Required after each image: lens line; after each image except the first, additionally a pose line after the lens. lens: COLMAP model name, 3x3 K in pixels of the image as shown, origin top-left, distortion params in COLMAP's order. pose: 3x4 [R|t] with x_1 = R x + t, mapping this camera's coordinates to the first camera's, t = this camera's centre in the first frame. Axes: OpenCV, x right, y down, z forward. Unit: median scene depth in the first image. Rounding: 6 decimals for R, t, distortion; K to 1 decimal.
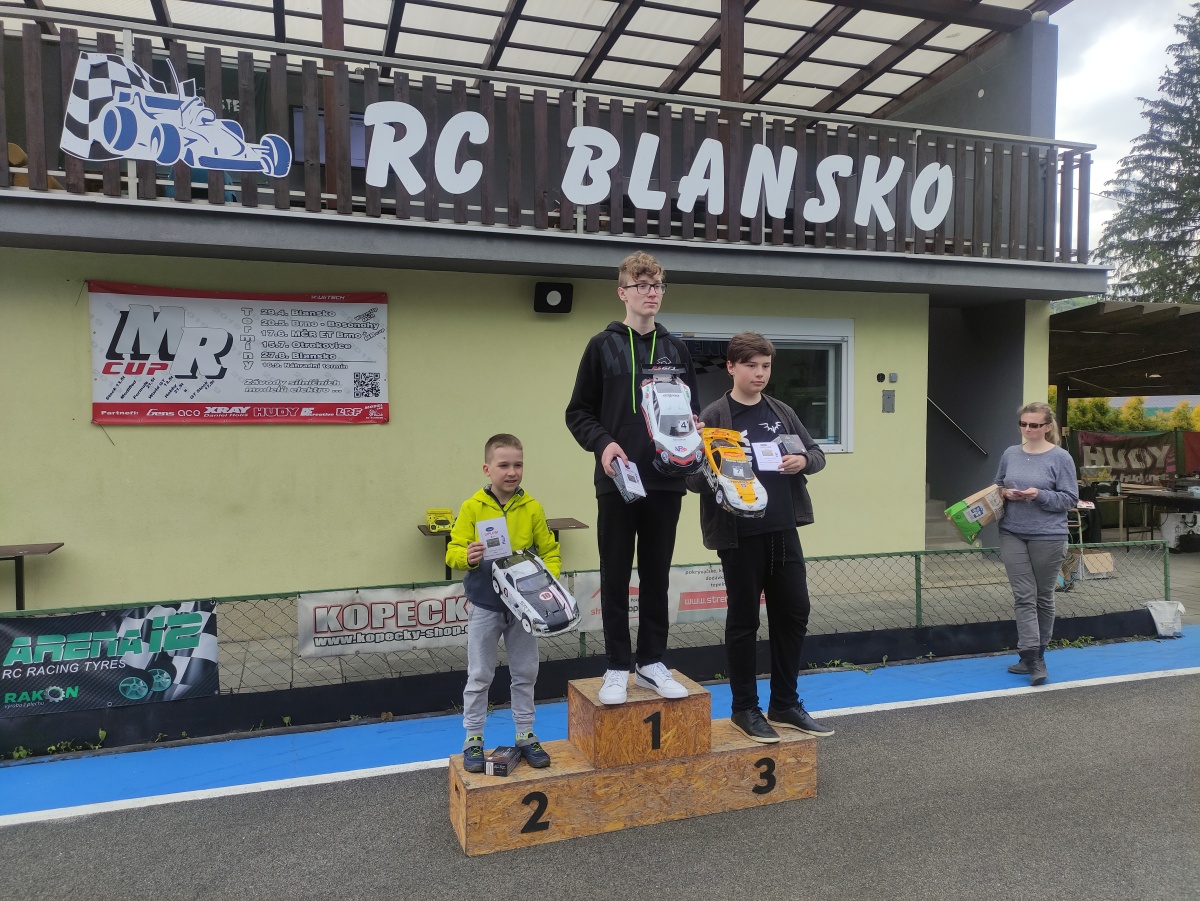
lens RADIAL K [[851.0, 0, 602.6], [0, 851.0, 452.9], [0, 0, 1]] dist [0.043200, -0.031301]
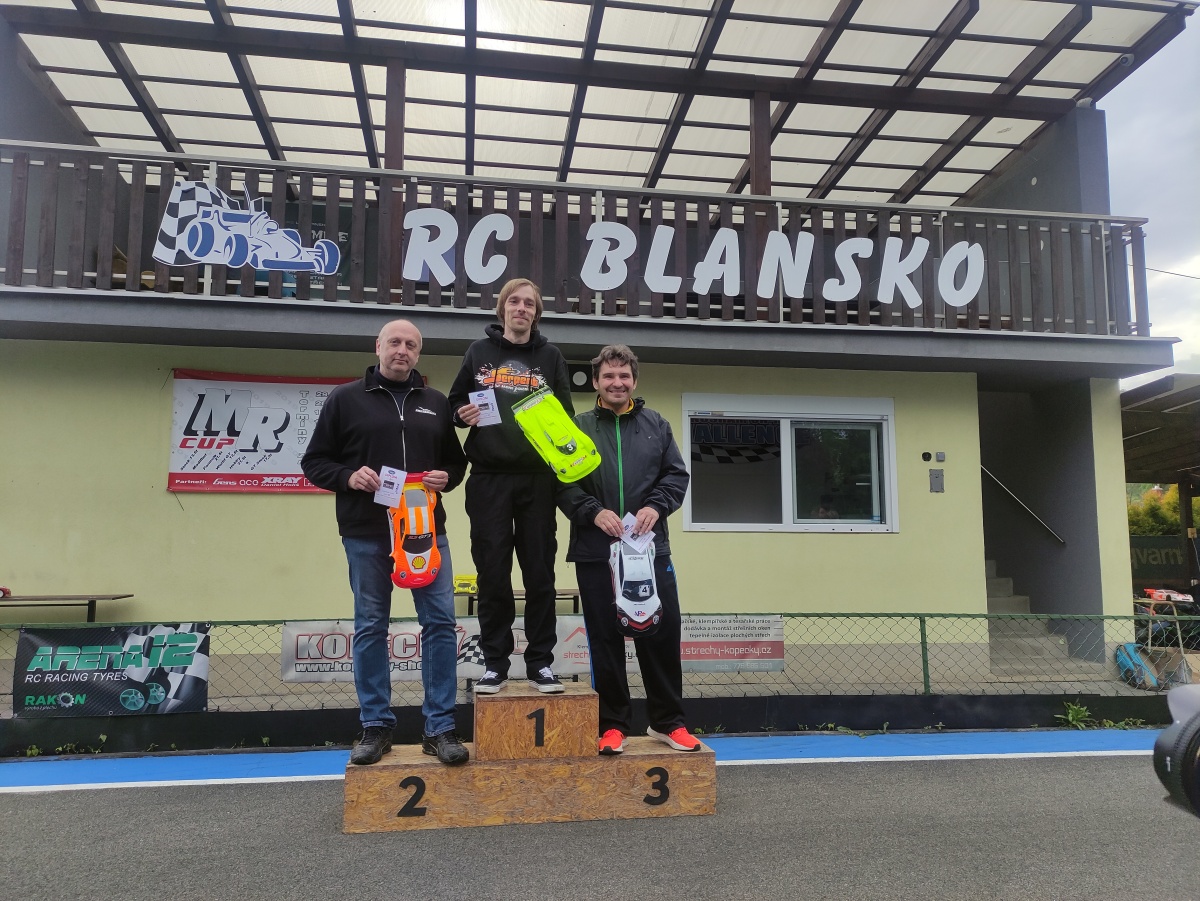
lens RADIAL K [[851.0, 0, 610.5], [0, 851.0, 462.5], [0, 0, 1]] dist [0.043200, -0.031301]
pose [[0.985901, -0.012610, -0.166853, 0.177662], [-0.011817, 0.989420, -0.144599, 0.086553], [0.166911, 0.144532, 0.975321, -0.019309]]
